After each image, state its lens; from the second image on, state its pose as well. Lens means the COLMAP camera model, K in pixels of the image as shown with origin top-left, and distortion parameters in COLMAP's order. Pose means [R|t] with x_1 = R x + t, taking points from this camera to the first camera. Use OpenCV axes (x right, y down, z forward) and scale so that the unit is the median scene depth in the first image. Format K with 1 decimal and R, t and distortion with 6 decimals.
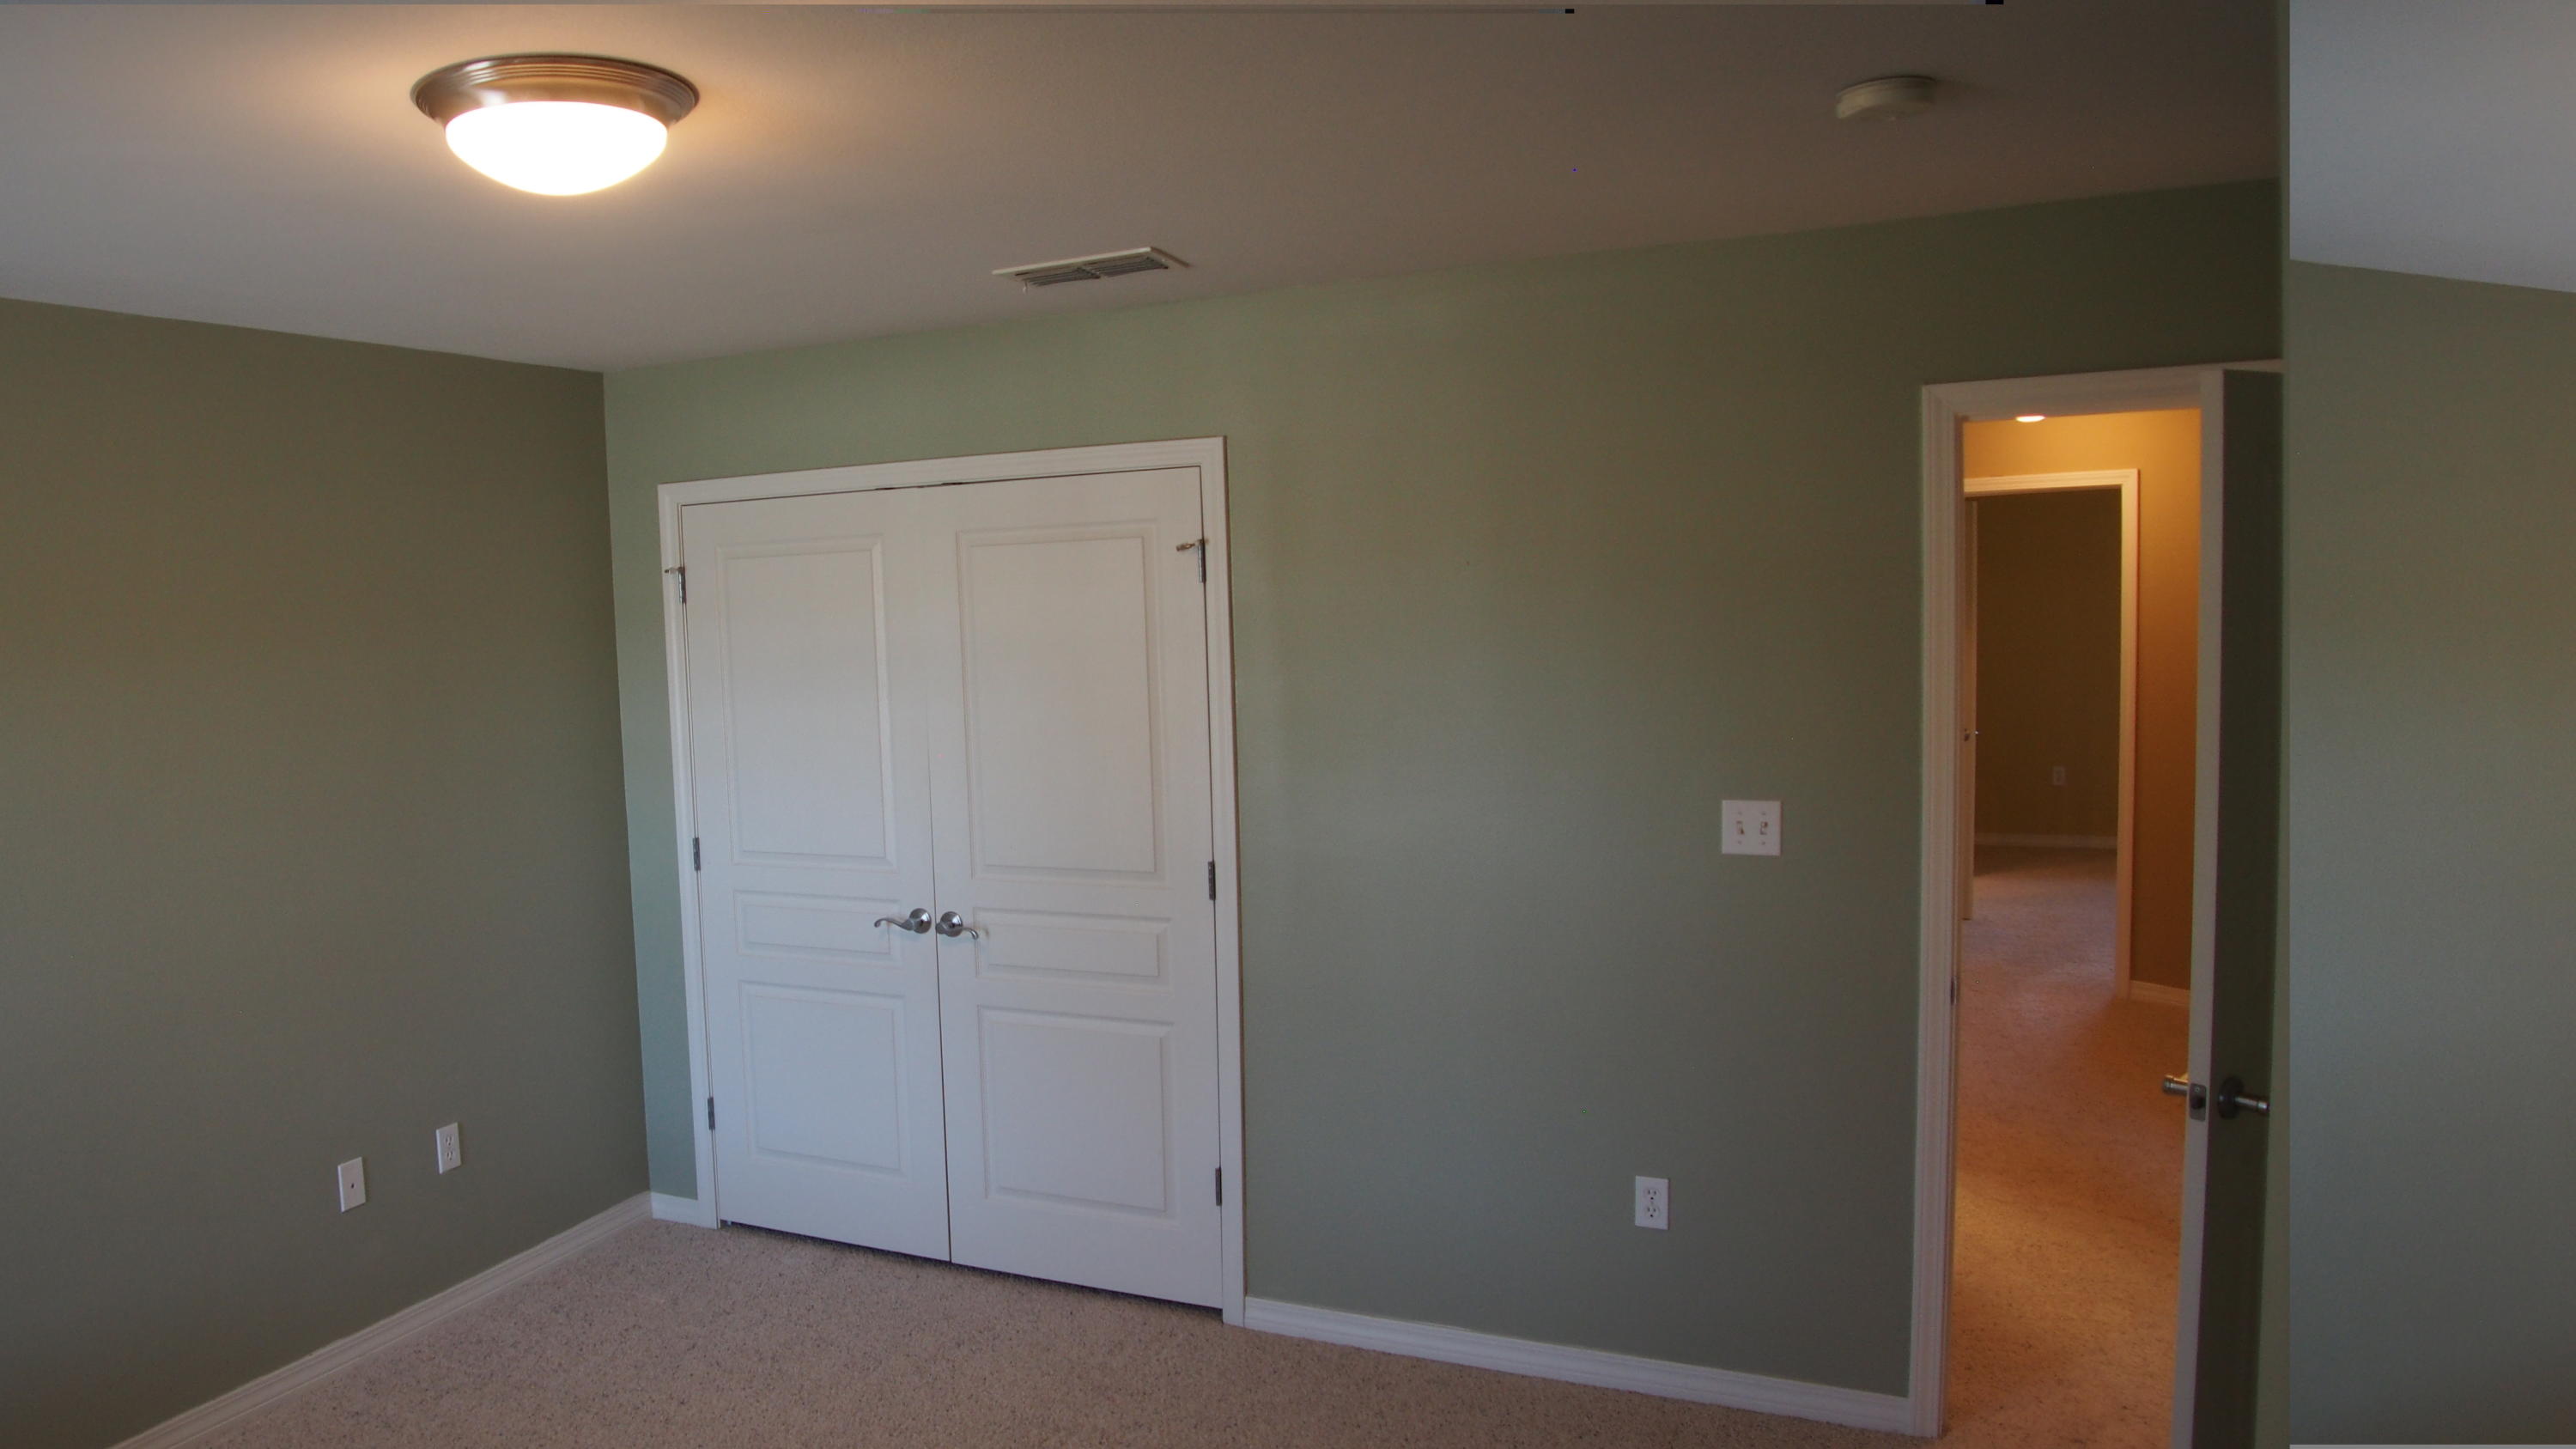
lens RADIAL K [[1706.6, 0, 1282.1], [0, 1706.6, 739.9], [0, 0, 1]] dist [-0.098208, 0.037198]
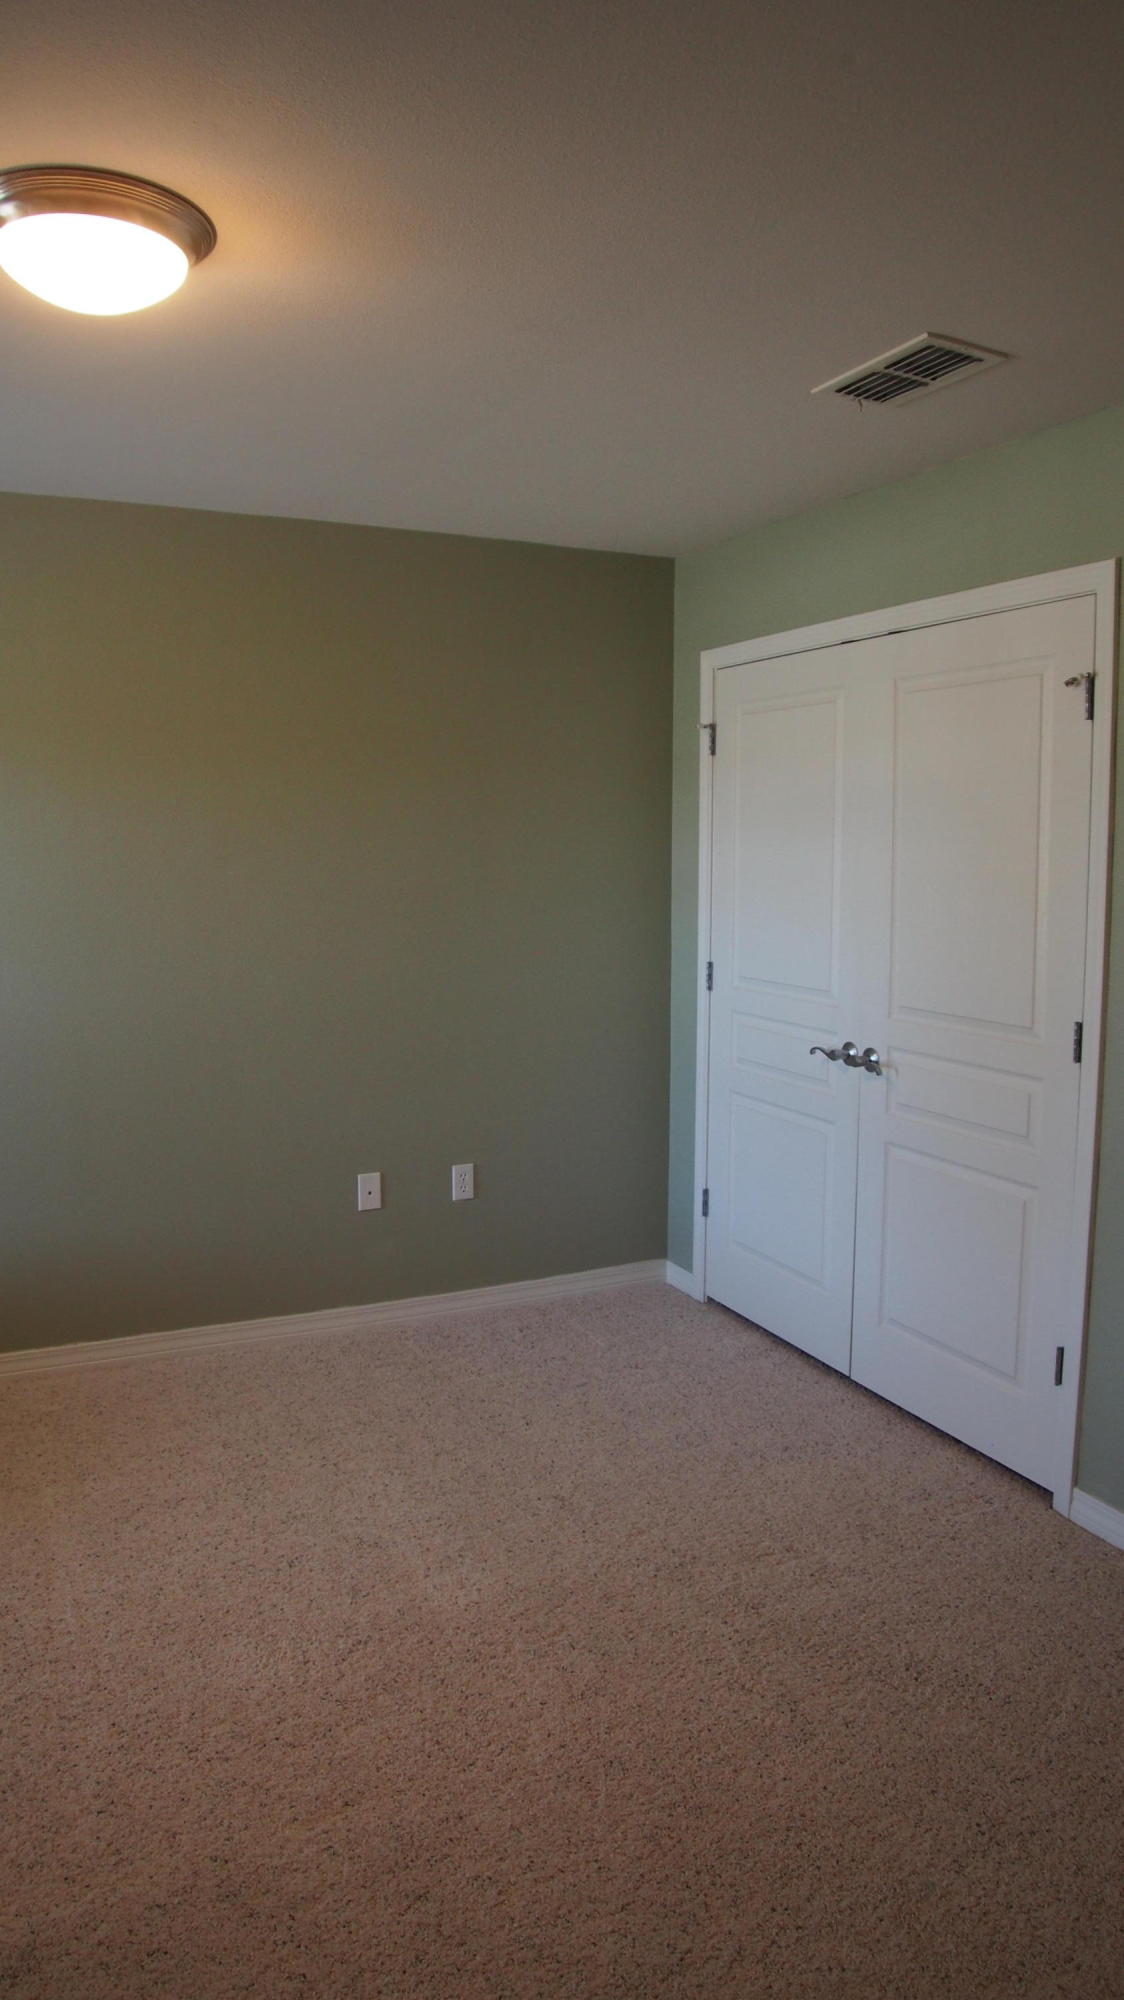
lens RADIAL K [[1434.8, 0, 564.1], [0, 1434.8, 996.0], [0, 0, 1]] dist [-0.134103, 0.153489]
pose [[0.772177, 0.107670, -0.626218, 0.205135], [-0.080877, 0.994177, 0.071207, 0.022207], [0.630239, -0.004338, 0.776389, 0.200542]]
